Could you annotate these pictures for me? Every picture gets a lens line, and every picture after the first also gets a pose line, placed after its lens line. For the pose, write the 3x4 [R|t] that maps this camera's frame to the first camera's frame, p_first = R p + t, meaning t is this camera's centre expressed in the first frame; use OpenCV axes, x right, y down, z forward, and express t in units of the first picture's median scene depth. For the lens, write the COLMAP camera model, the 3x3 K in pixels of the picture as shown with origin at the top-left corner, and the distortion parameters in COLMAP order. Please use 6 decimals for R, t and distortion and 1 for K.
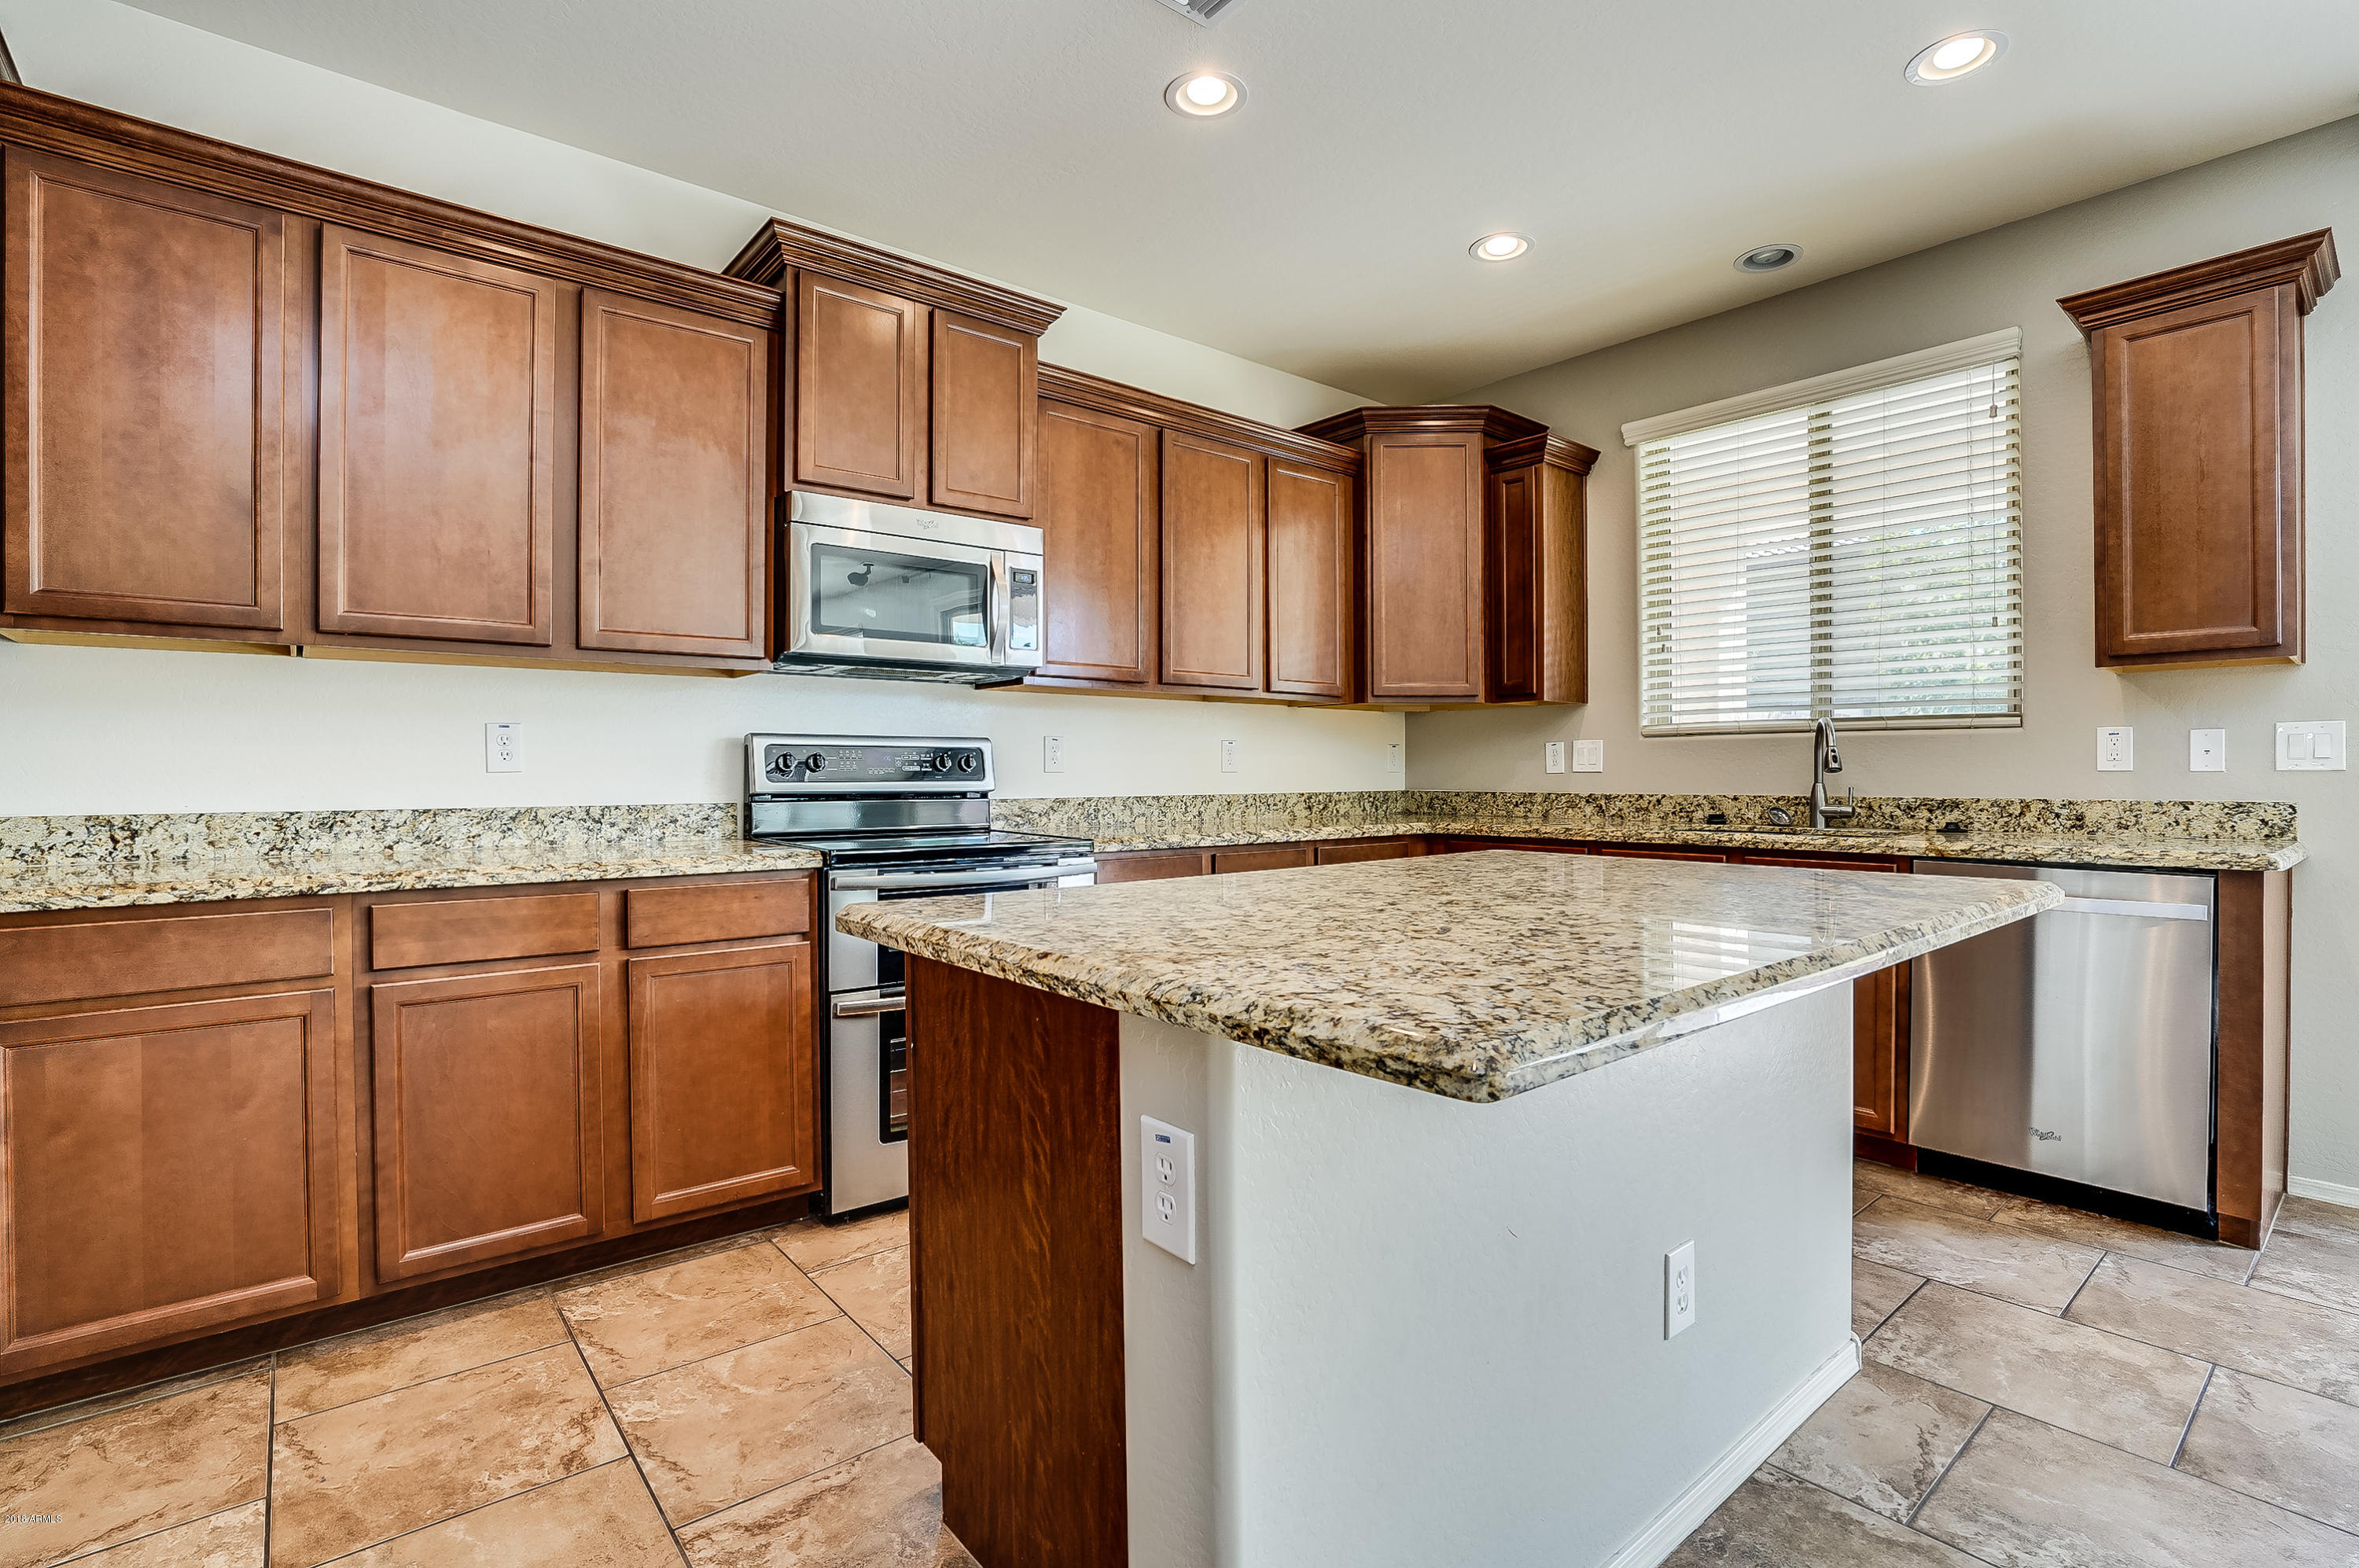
lens RADIAL K [[1094.2, 0, 1179.5], [0, 1094.2, 784.0], [0, 0, 1]] dist [-0.067895, 0.033614]
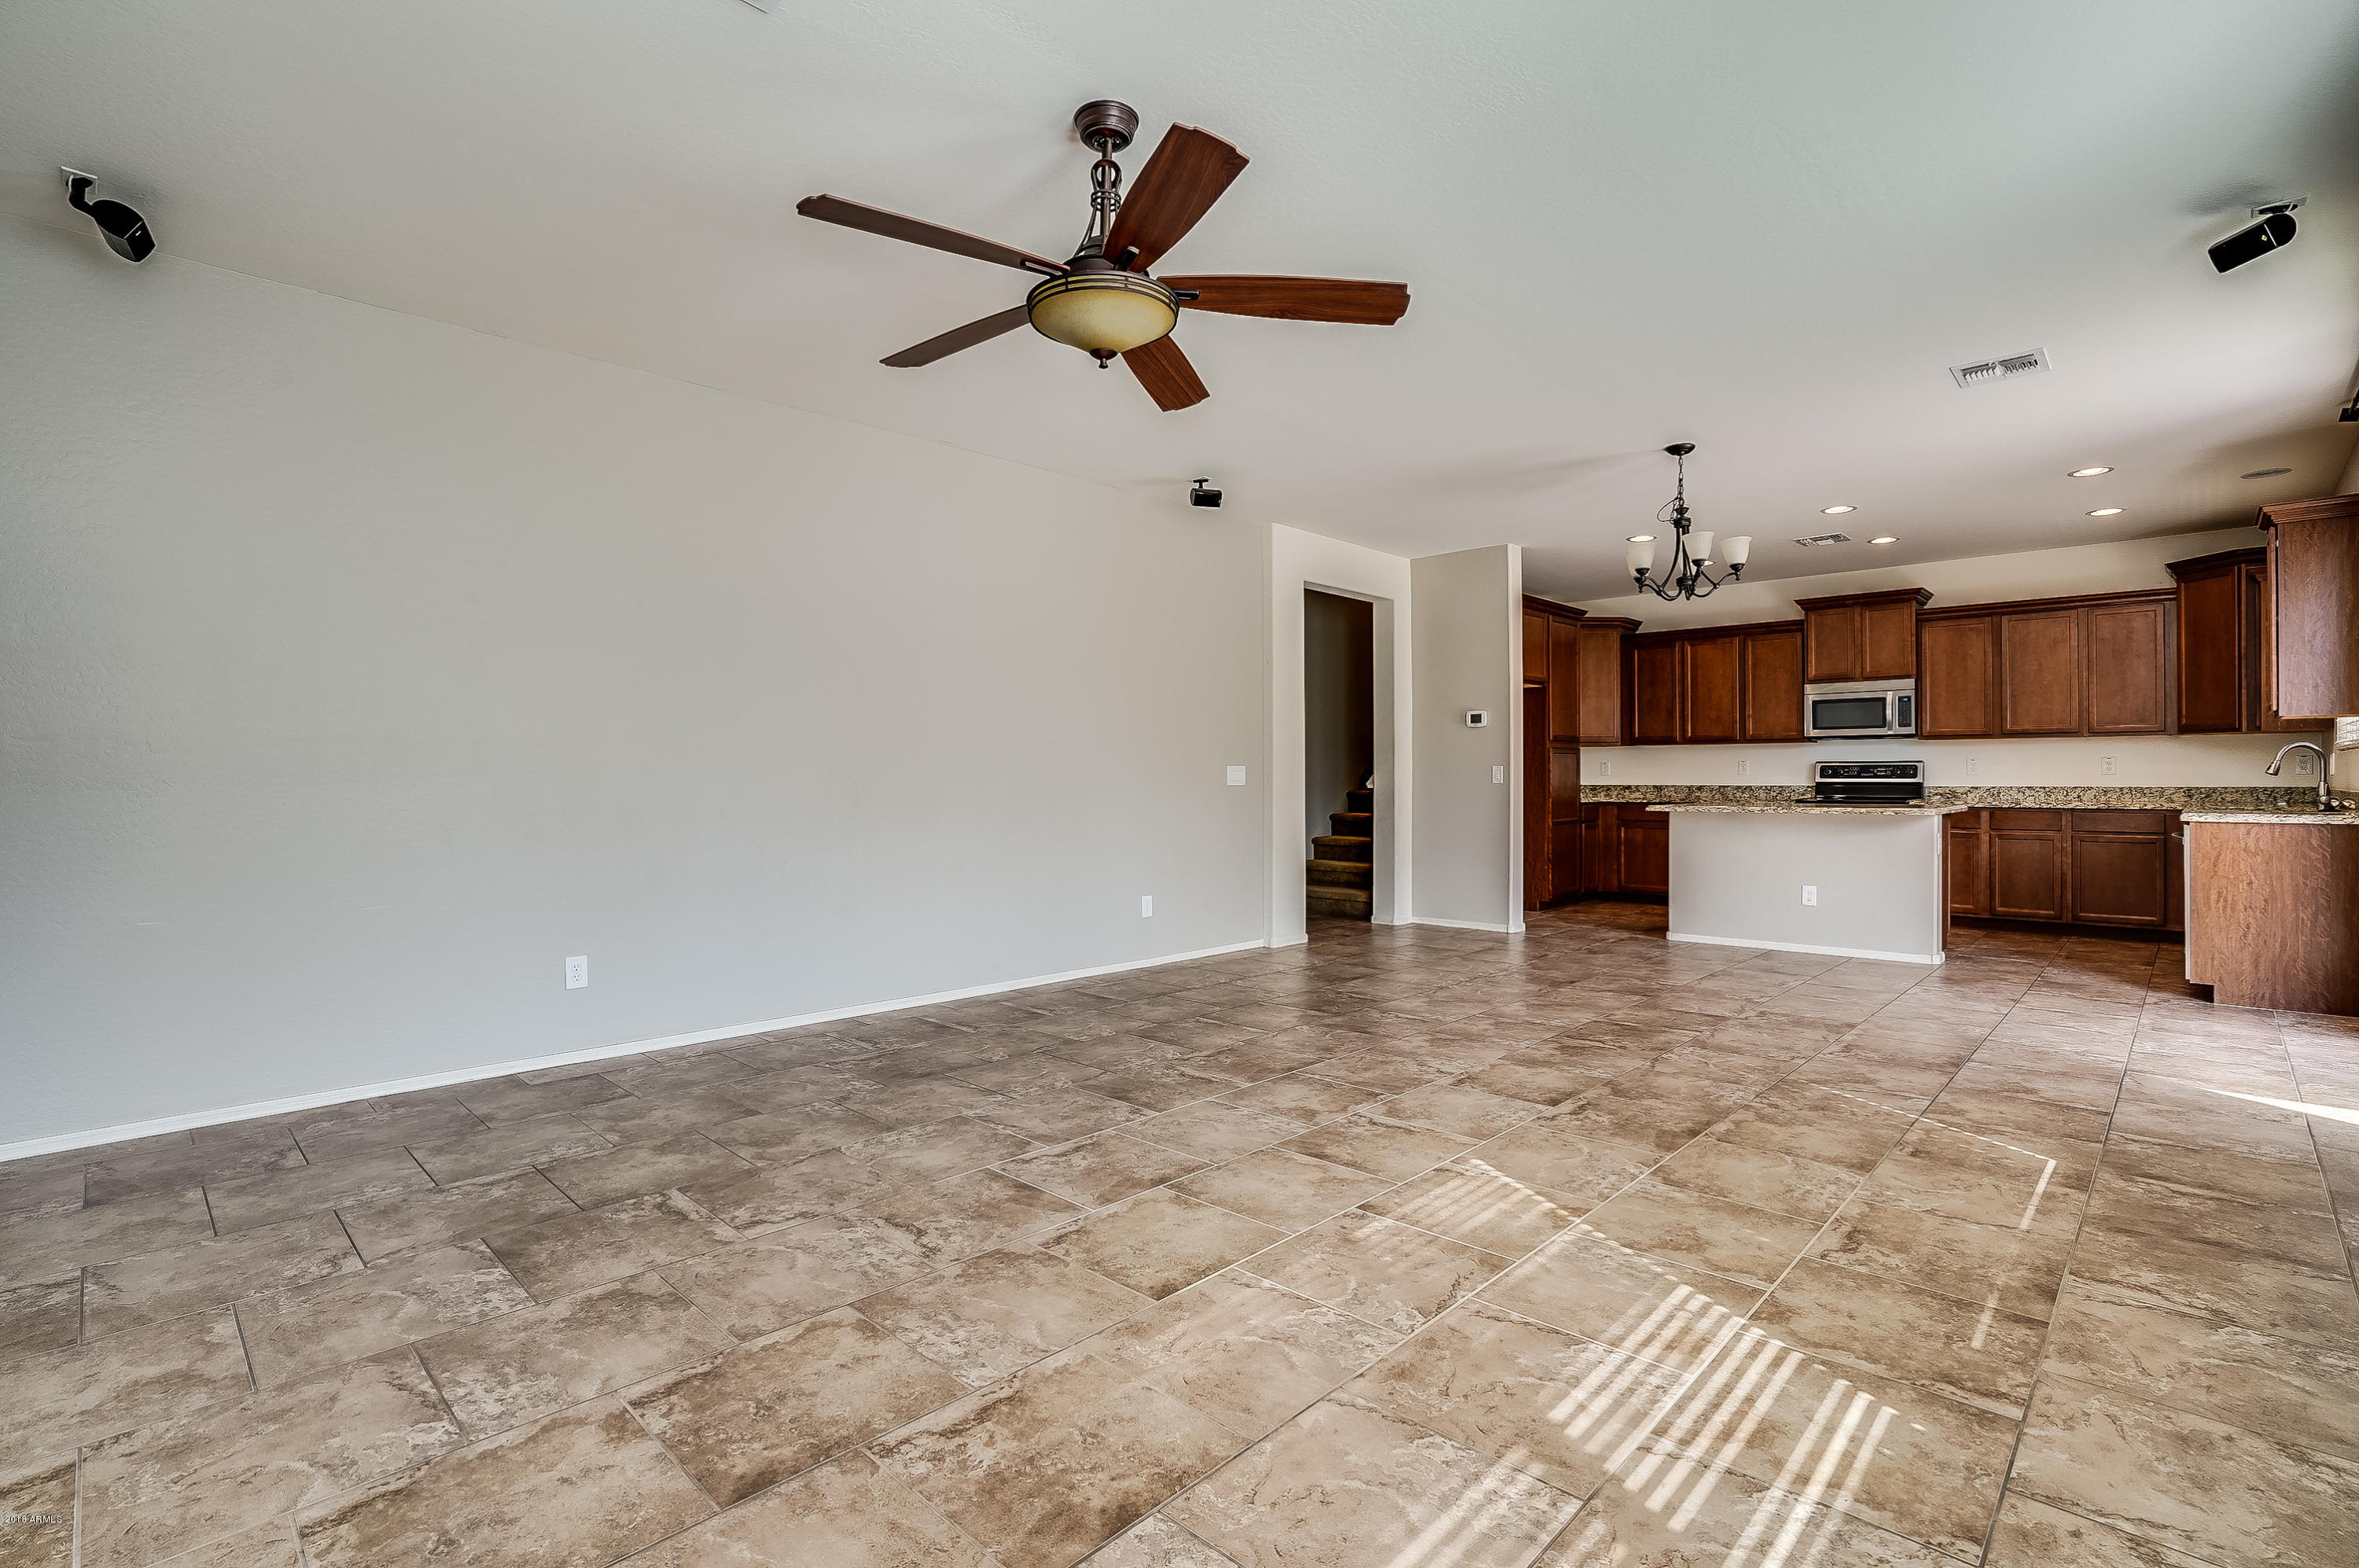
lens RADIAL K [[1100.1, 0, 1179.5], [0, 1100.1, 784.0], [0, 0, 1]] dist [-0.057614, 0.024015]
pose [[0.104784, 0.005243, -0.994481, 2.320624], [-0.007921, 0.999959, 0.004437, 0.013552], [0.994463, 0.007412, 0.104821, -1.012521]]
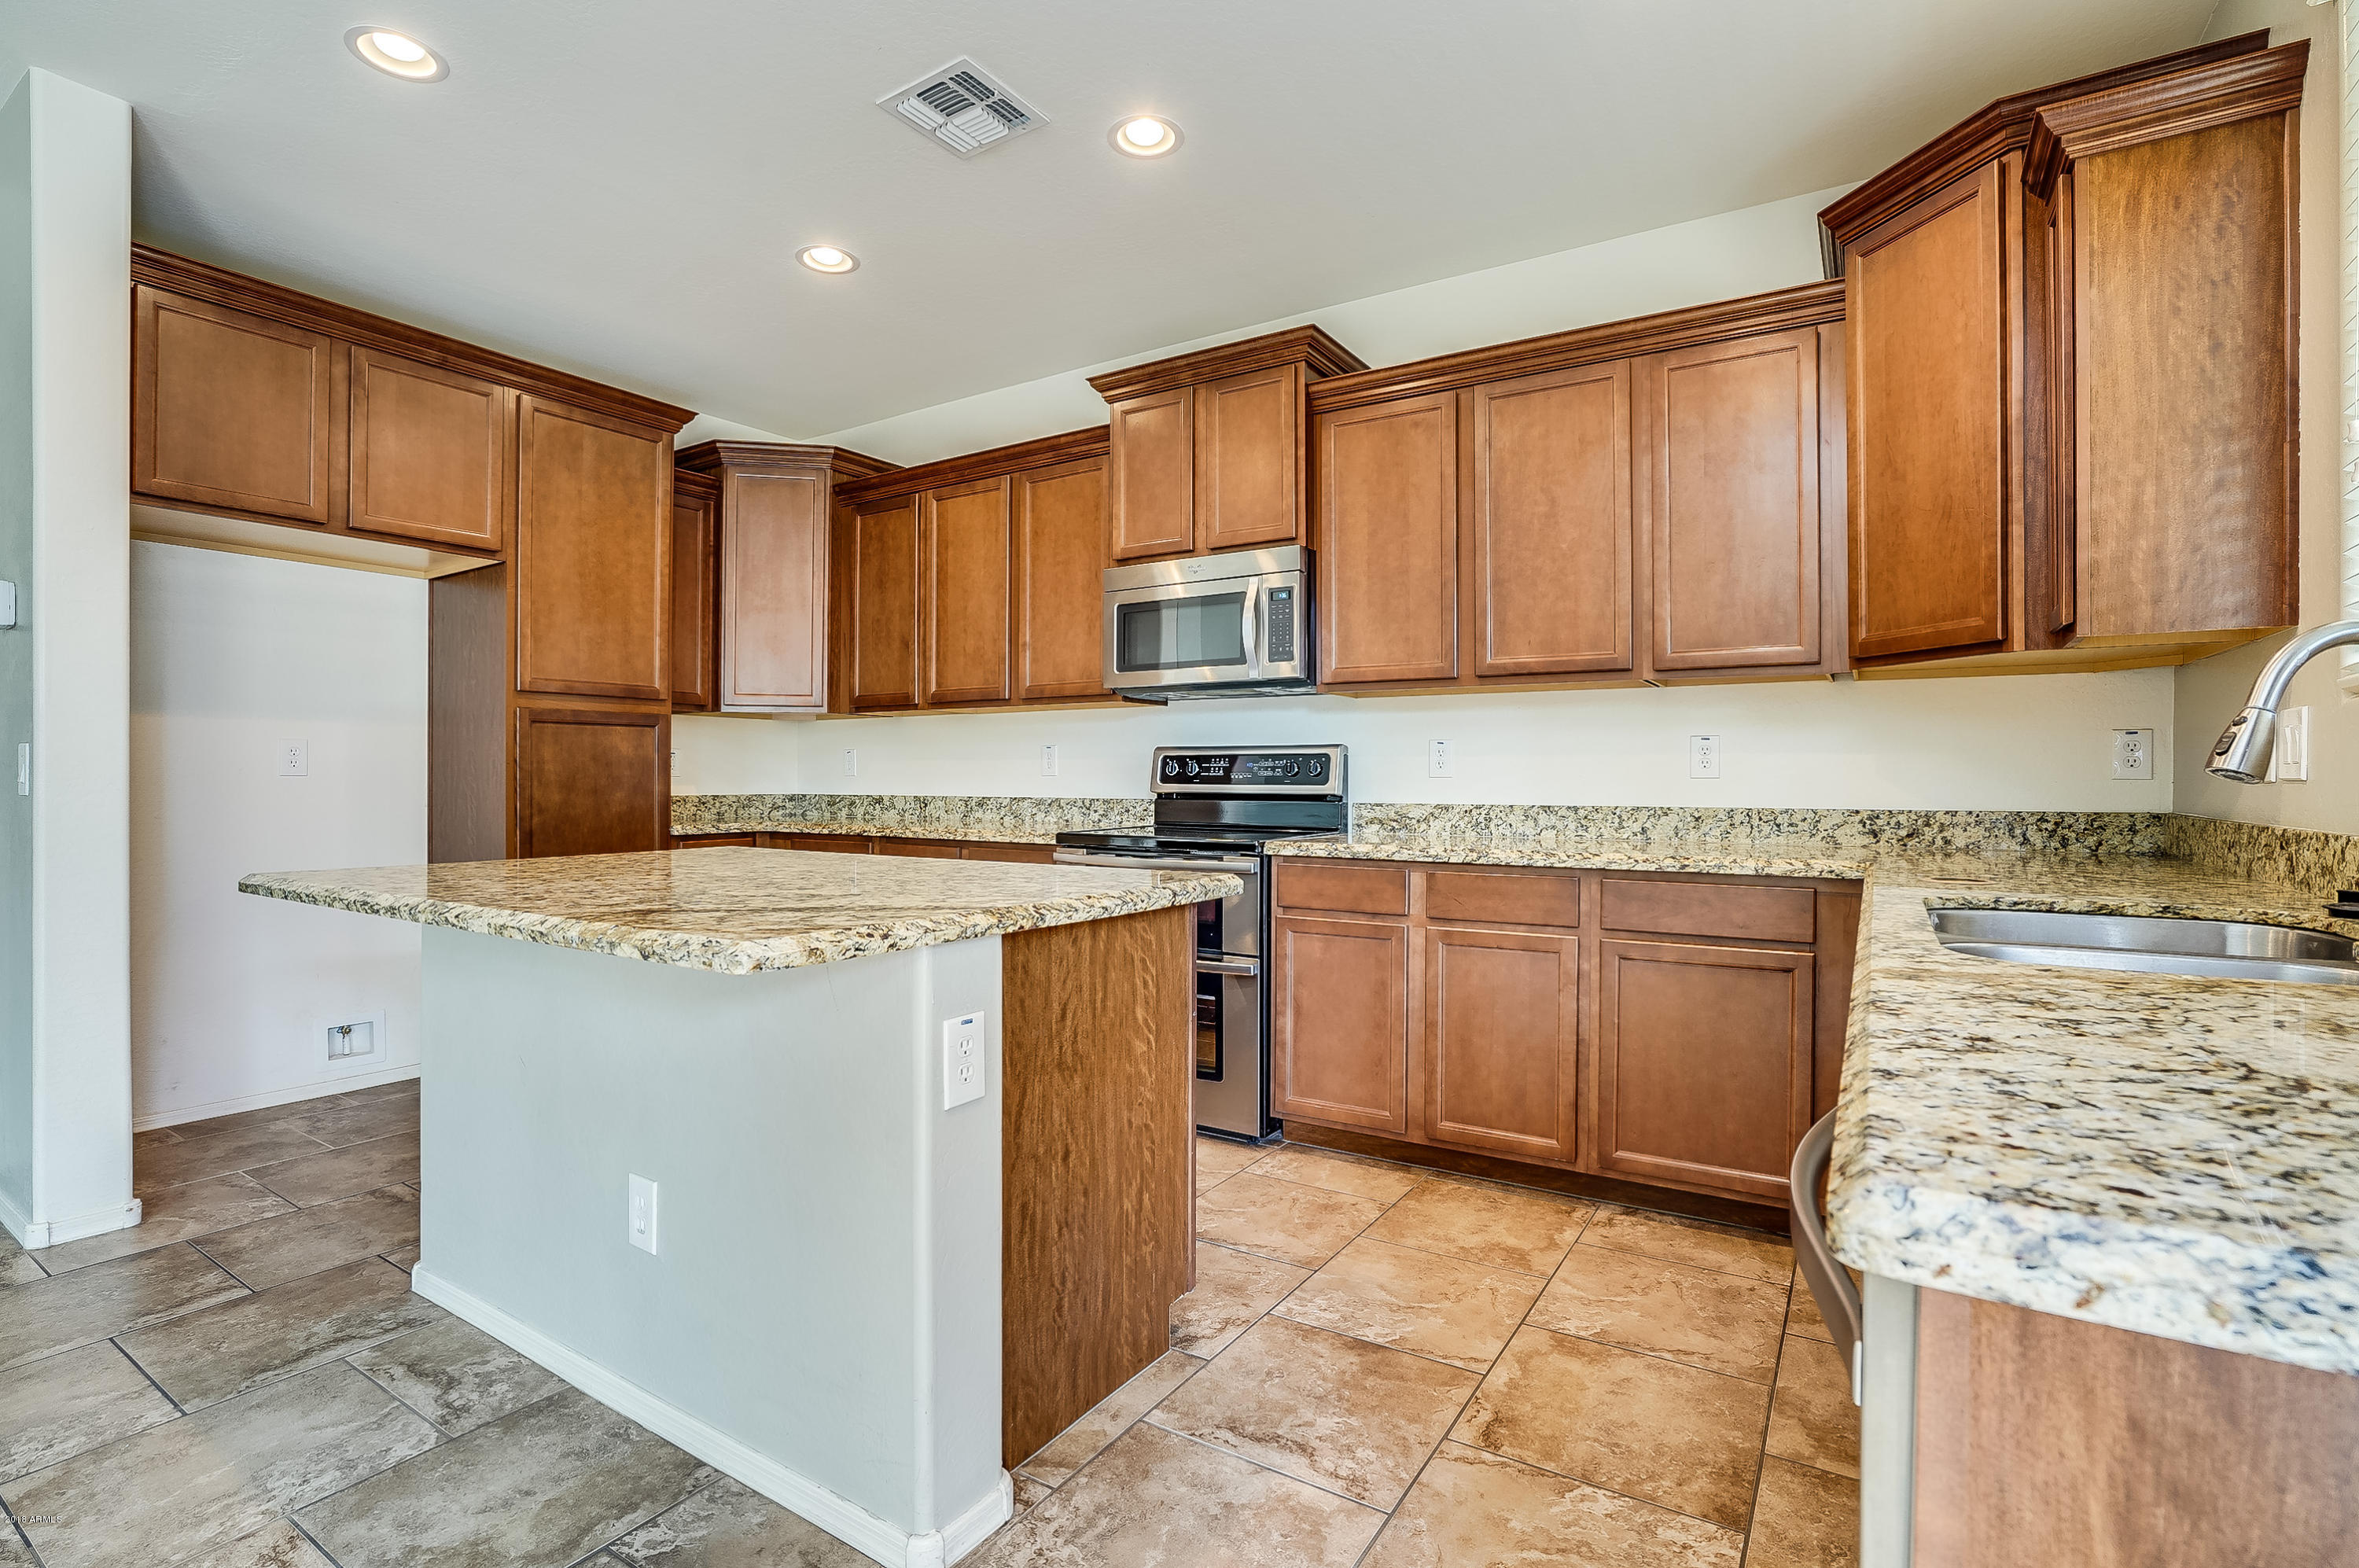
lens RADIAL K [[1100.1, 0, 1179.5], [0, 1100.1, 784.0], [0, 0, 1]] dist [-0.057614, 0.024015]
pose [[0.303870, 0.004382, -0.952703, 0.907664], [-0.015300, 0.999883, -0.000281, -0.001197], [0.952591, 0.014662, 0.303901, 0.611808]]
